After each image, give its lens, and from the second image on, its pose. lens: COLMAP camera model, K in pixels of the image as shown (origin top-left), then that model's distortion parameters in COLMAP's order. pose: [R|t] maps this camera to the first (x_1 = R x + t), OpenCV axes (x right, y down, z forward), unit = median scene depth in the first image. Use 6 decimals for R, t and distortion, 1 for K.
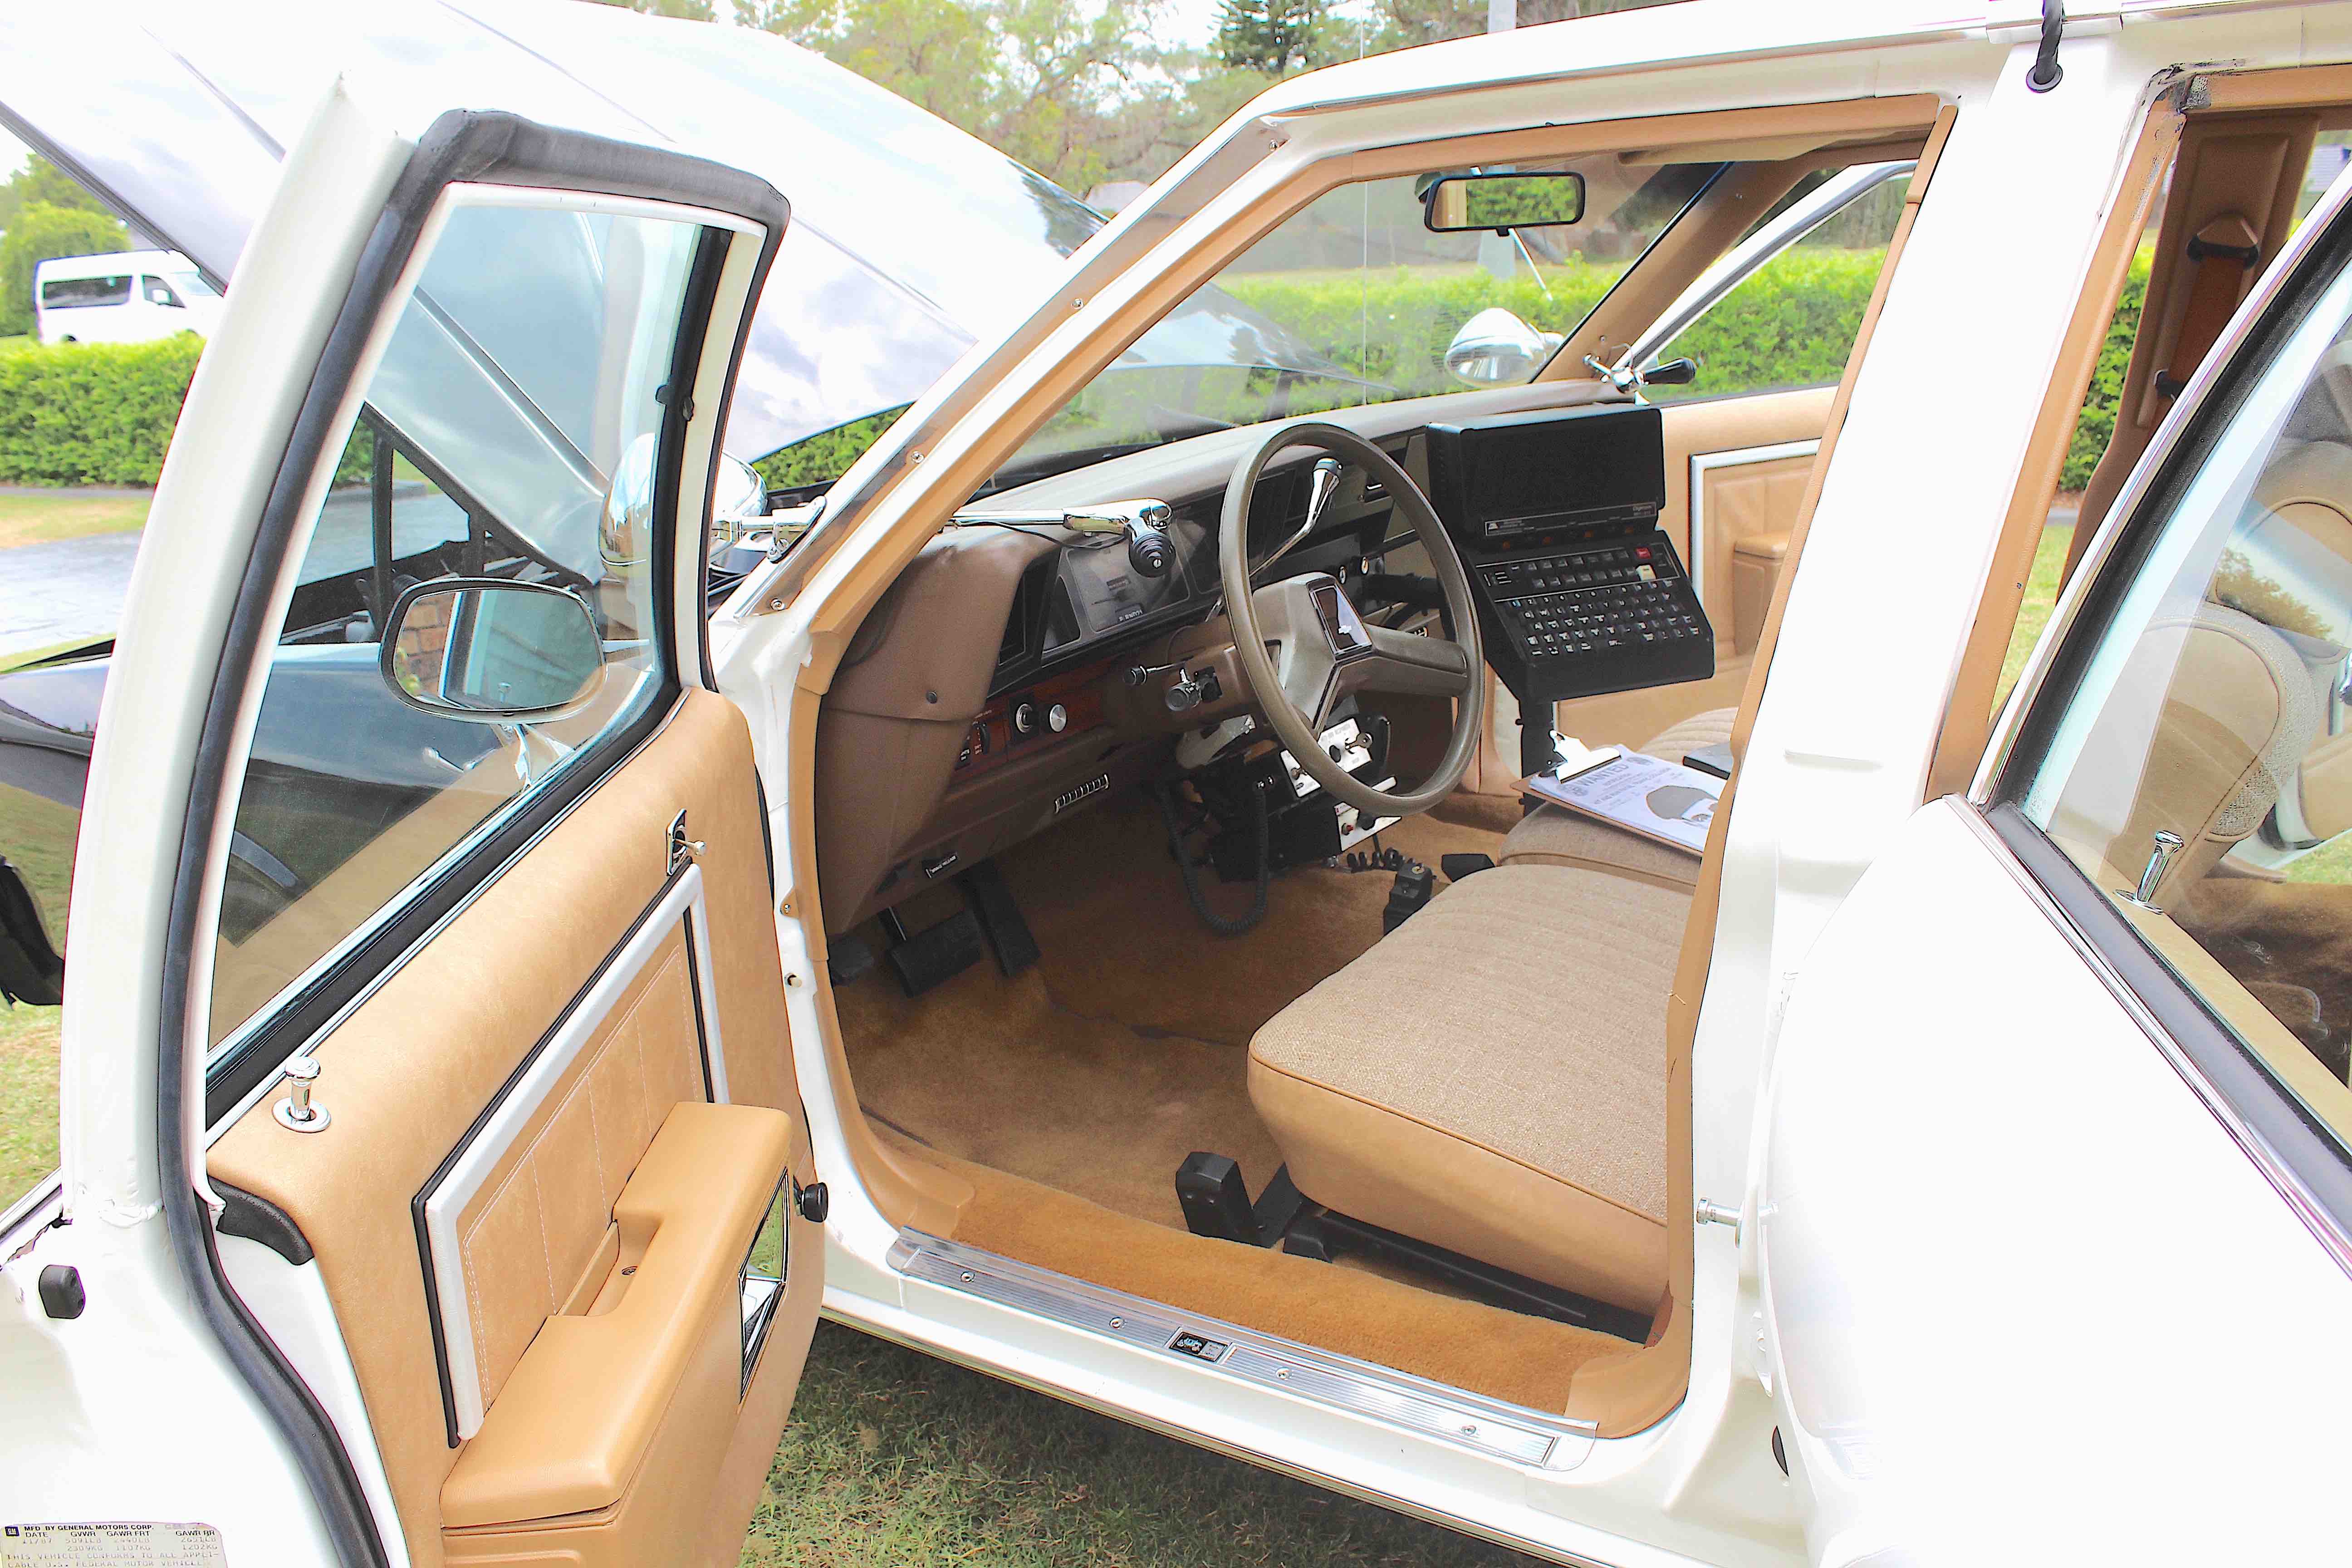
lens RADIAL K [[1963.0, 0, 1169.7], [0, 1963.0, 791.0], [0, 0, 1]] dist [-0.171157, 0.159693]
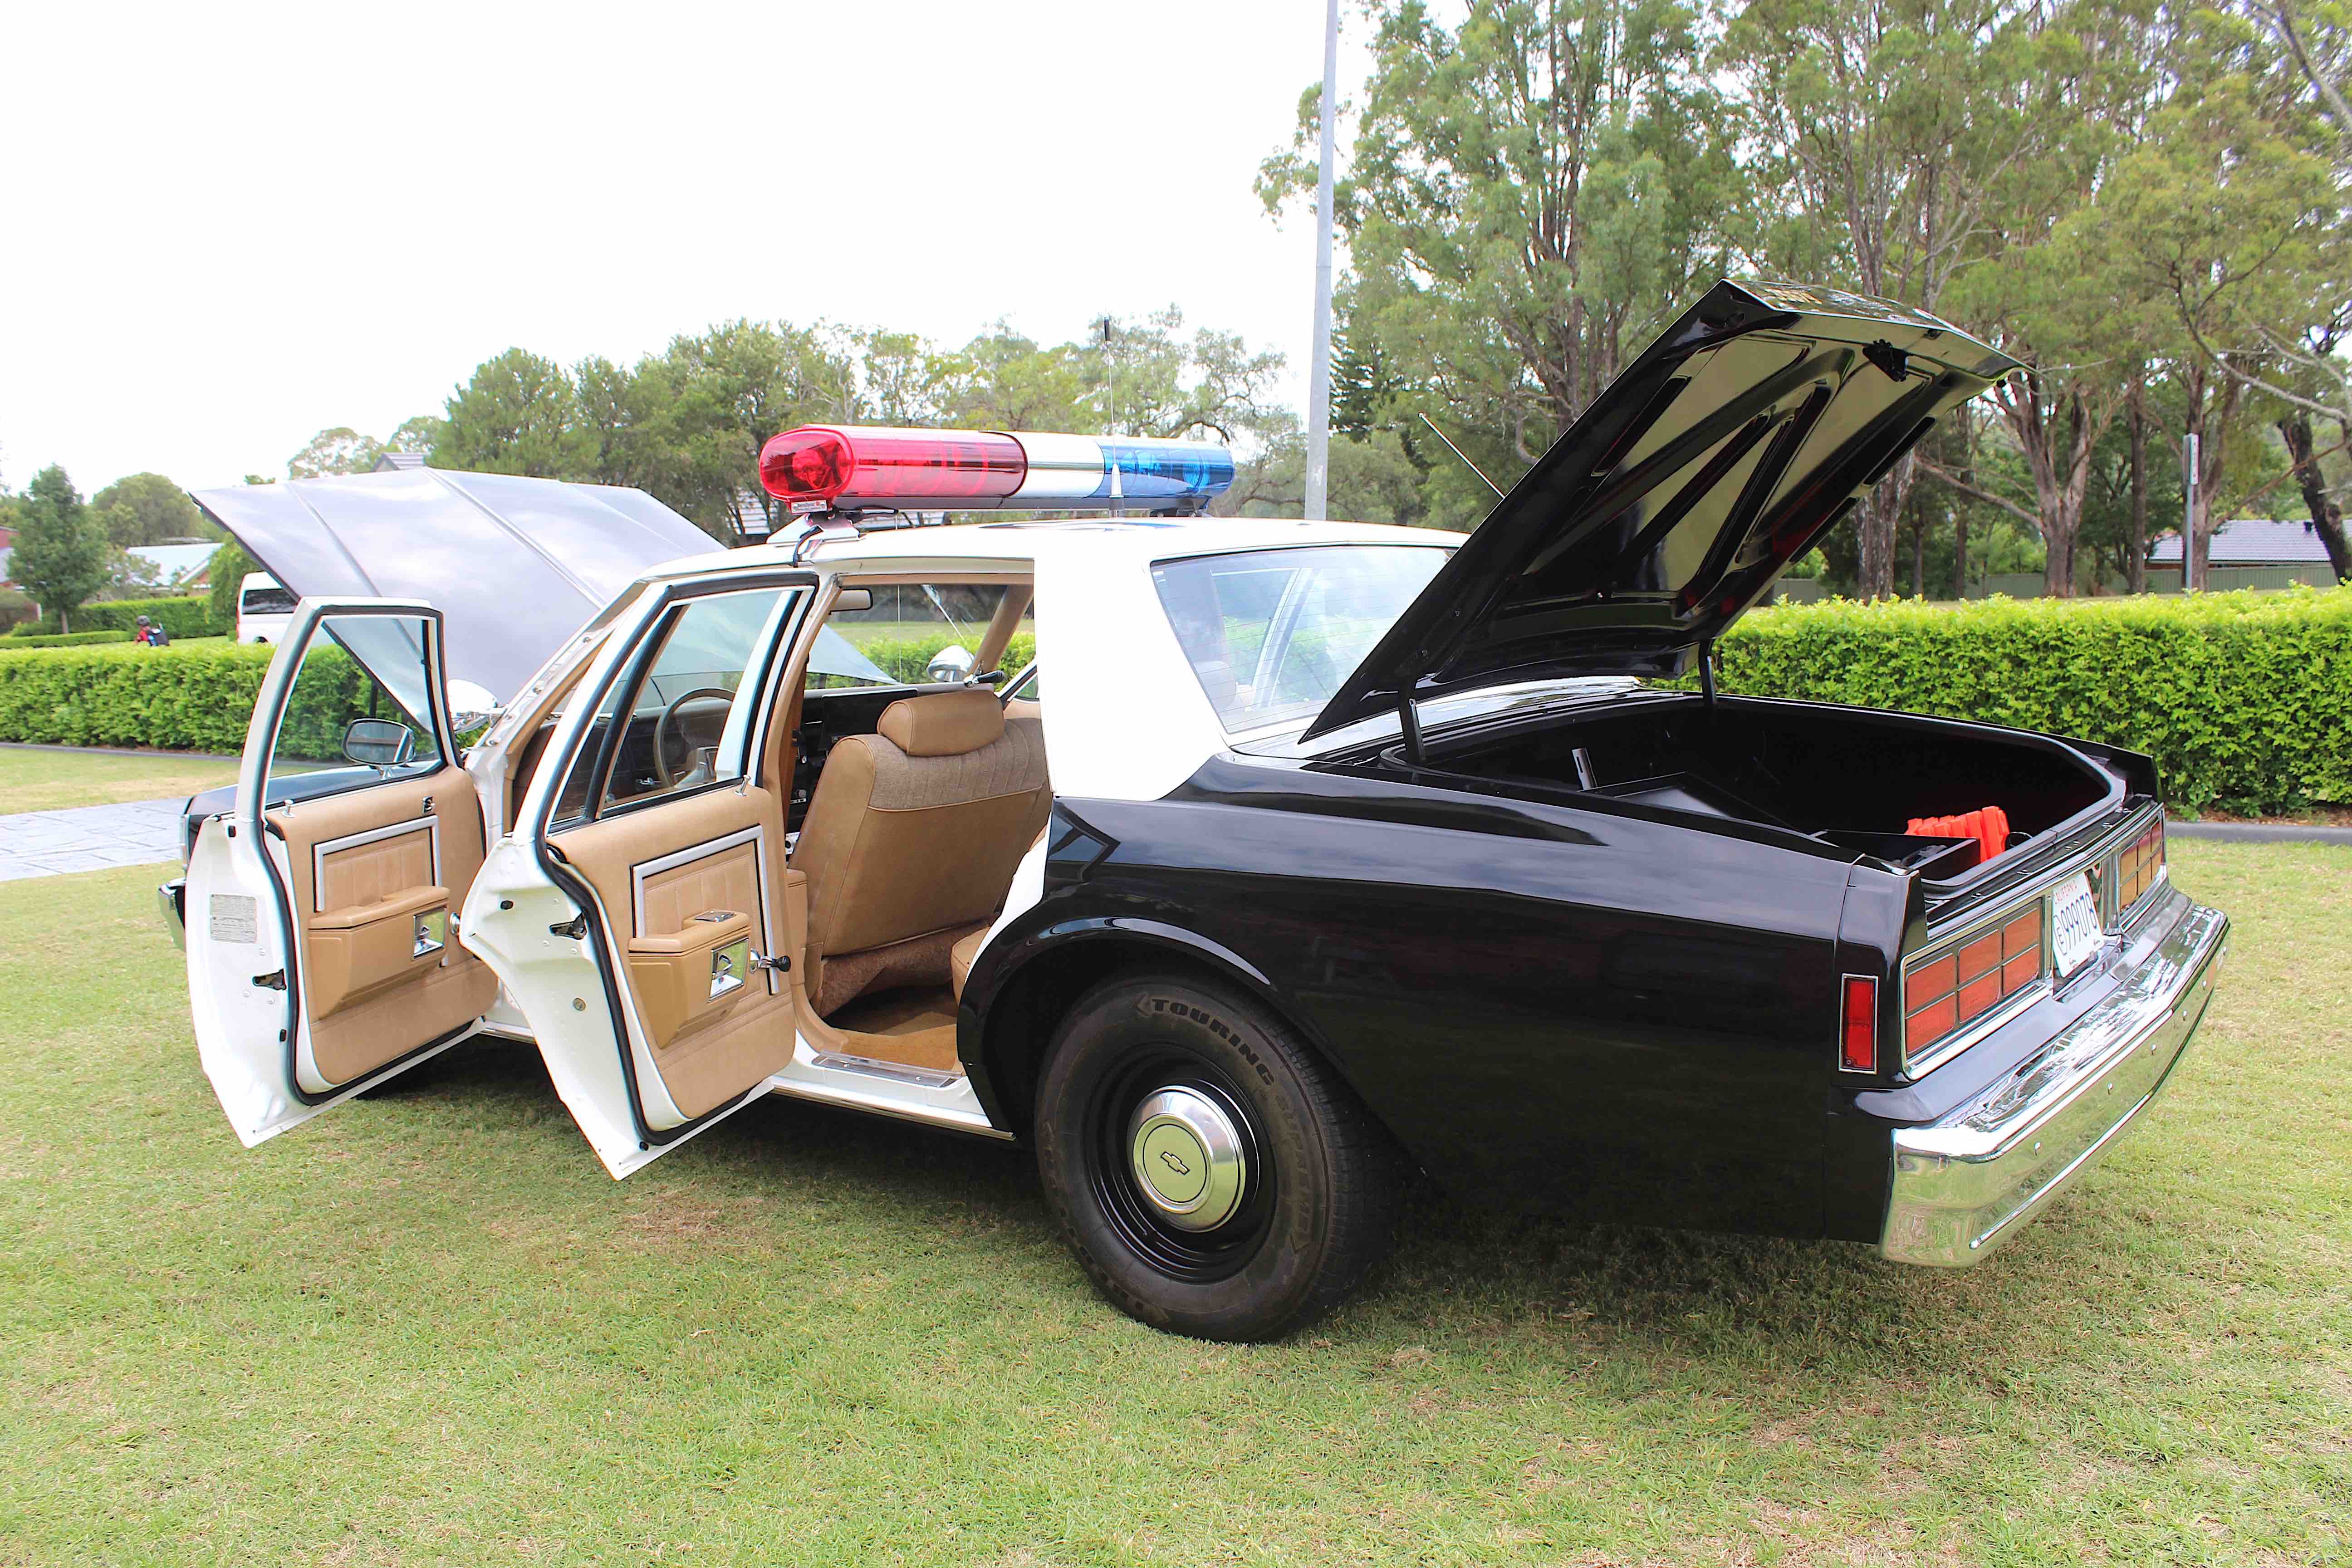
lens RADIAL K [[1963.0, 0, 1169.7], [0, 1963.0, 791.0], [0, 0, 1]] dist [-0.171157, 0.159693]
pose [[0.996958, 0.031953, -0.071094, 0.706845], [-0.043598, 0.984682, -0.168821, 0.290577], [0.064611, 0.171407, 0.983079, -1.198825]]
